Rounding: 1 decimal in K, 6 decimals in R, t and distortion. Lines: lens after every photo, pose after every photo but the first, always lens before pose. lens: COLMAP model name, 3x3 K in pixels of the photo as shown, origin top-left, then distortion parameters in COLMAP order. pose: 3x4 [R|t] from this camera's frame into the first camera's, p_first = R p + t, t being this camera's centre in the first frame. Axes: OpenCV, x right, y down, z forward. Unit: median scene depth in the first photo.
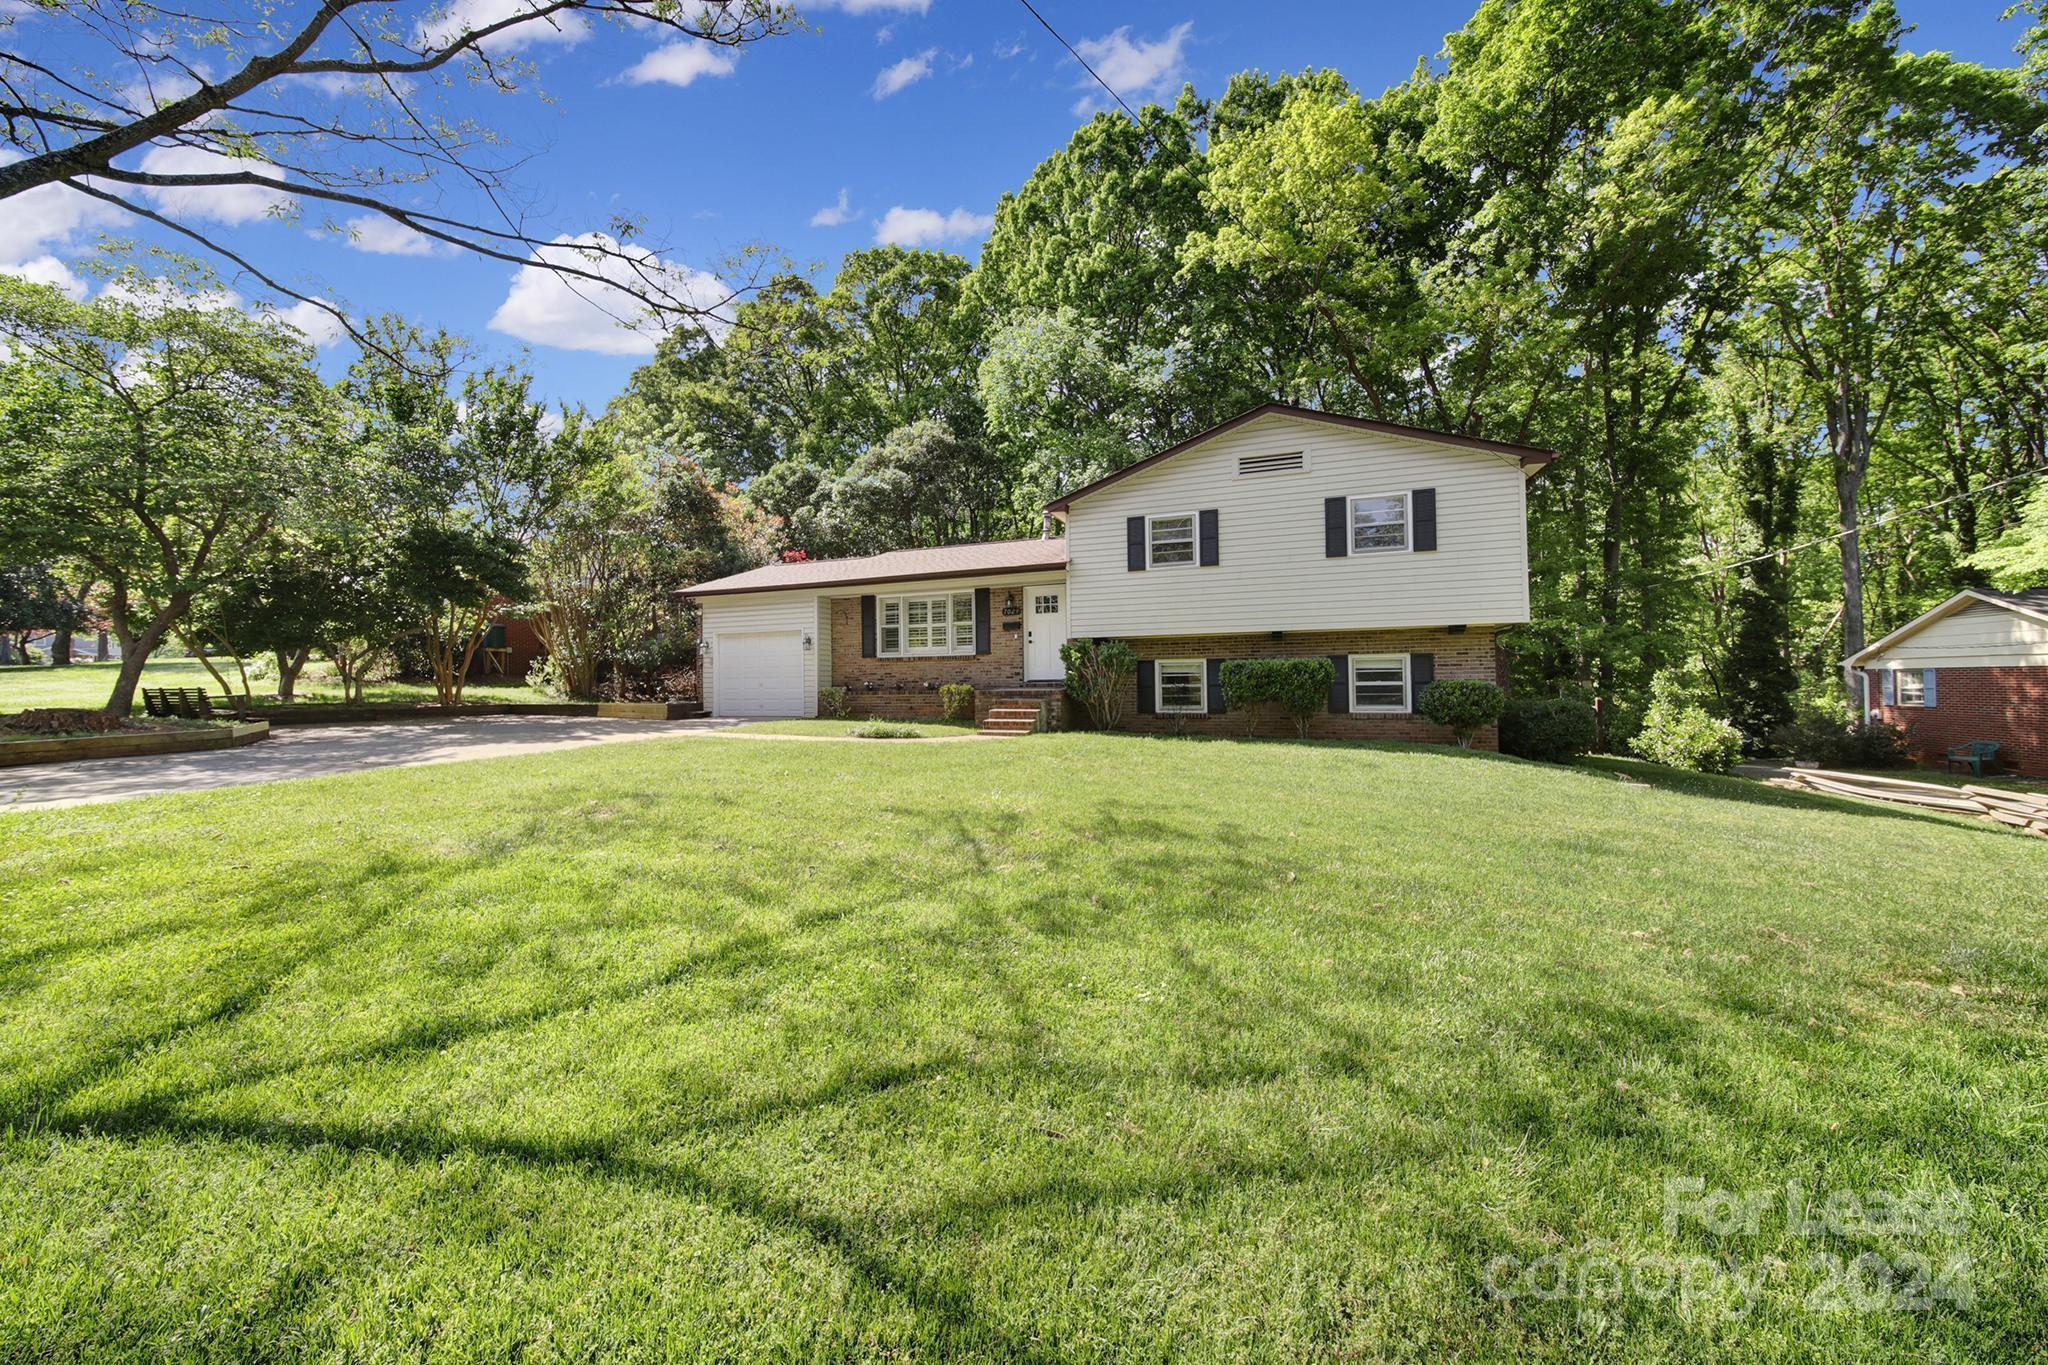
lens RADIAL K [[724.8, 0, 1026.8], [0, 724.8, 684.1], [0, 0, 1]] dist [-0.000930, -0.001043]
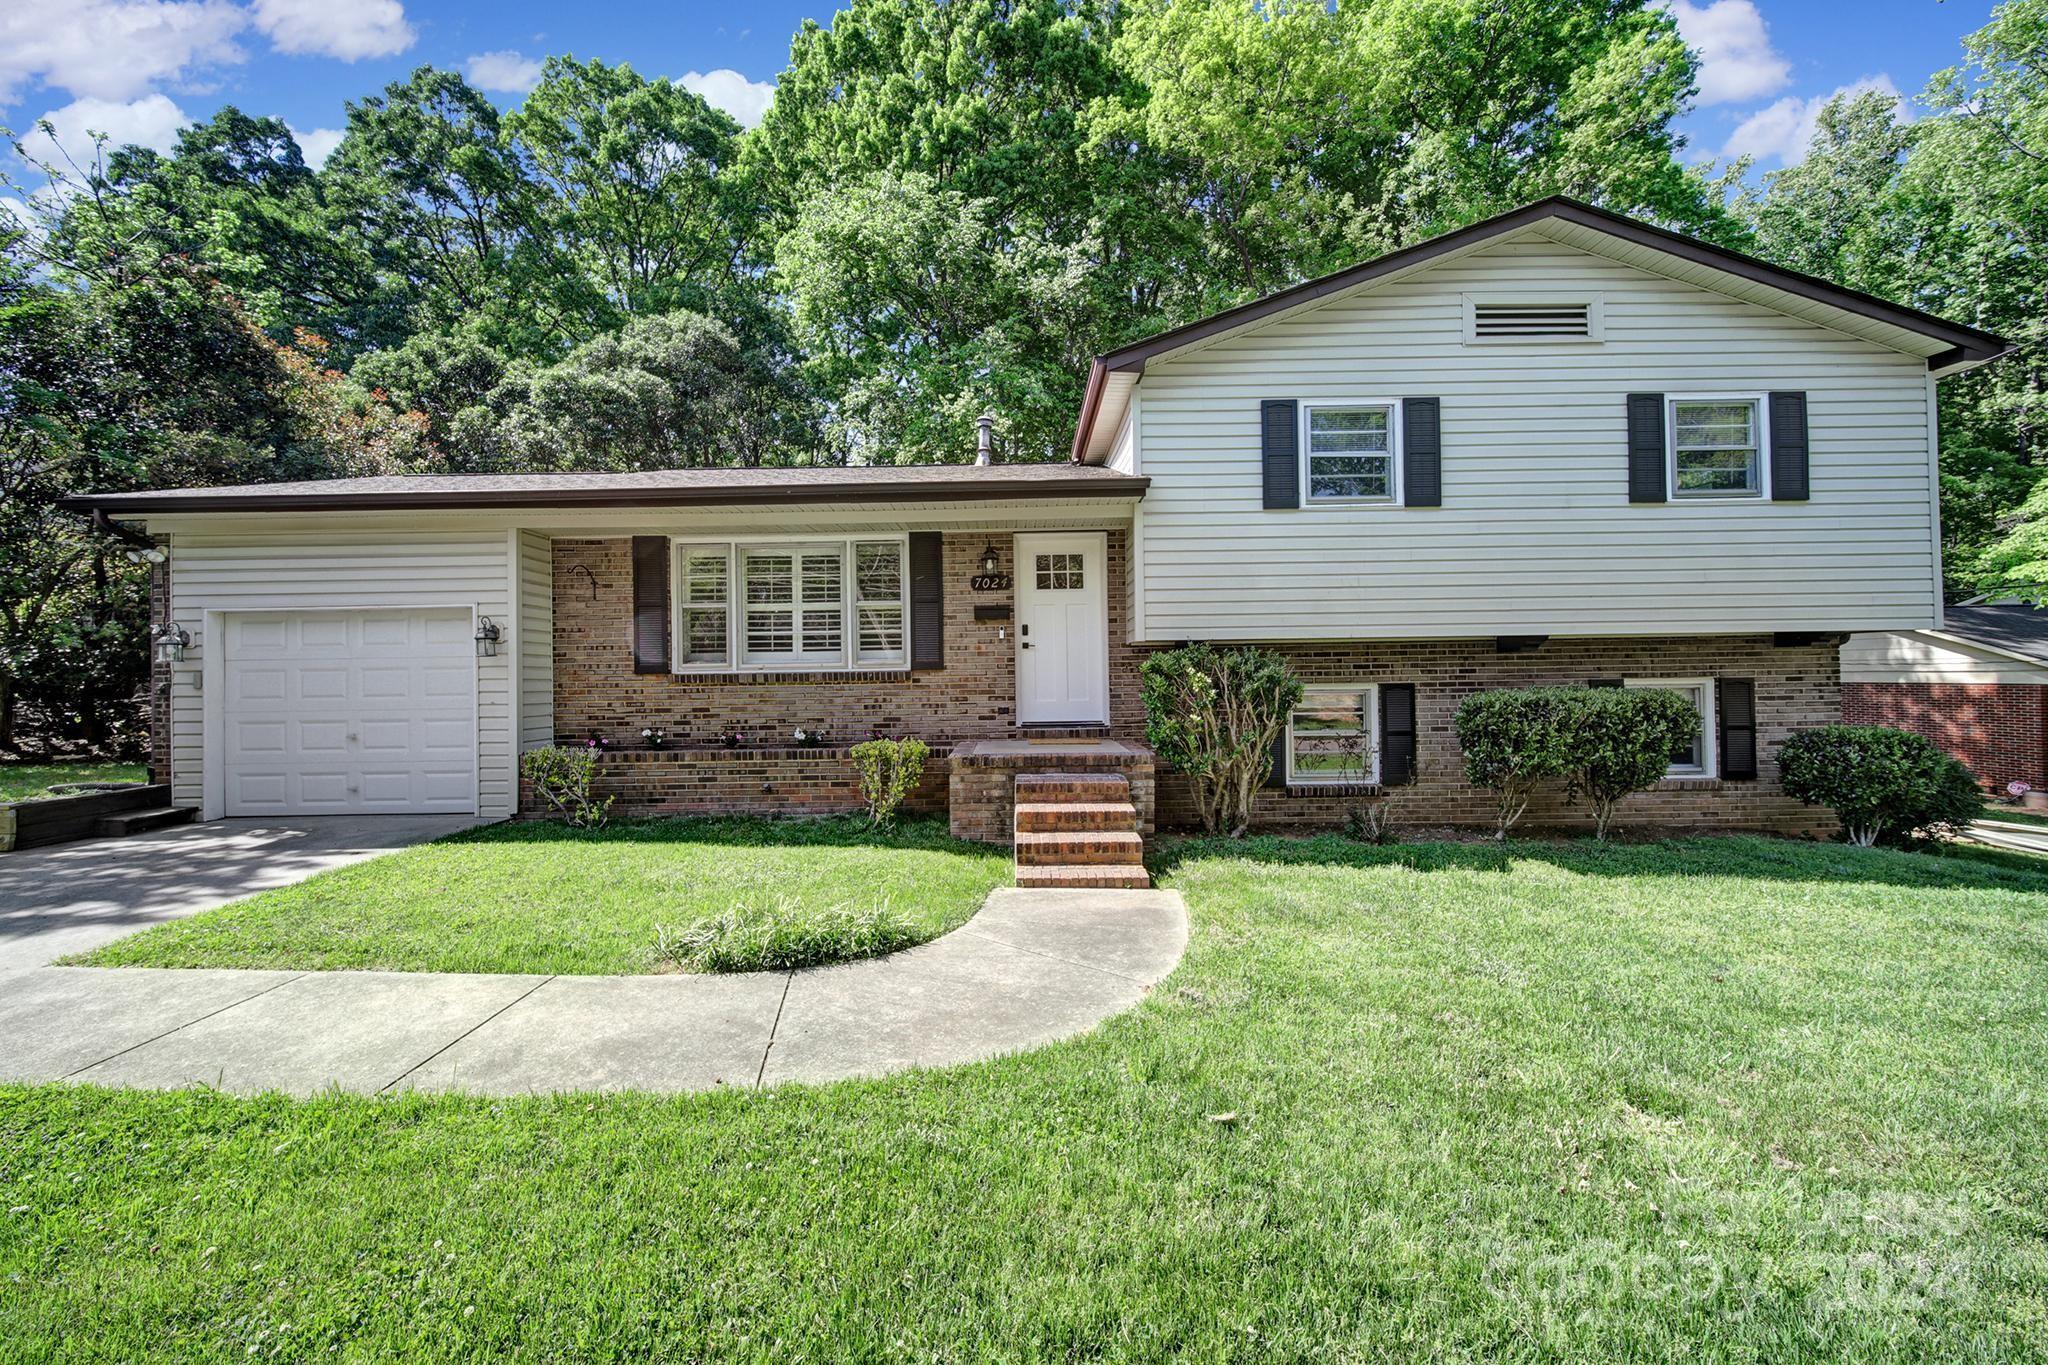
lens RADIAL K [[724.8, 0, 1019.1], [0, 724.8, 676.9], [0, 0, 1]] dist [-0.000930, -0.001043]
pose [[0.938530, 0.000620, 0.345196, -0.107174], [0.002411, 0.999962, -0.008351, -0.020696], [-0.345188, 0.008670, 0.938493, 0.335891]]
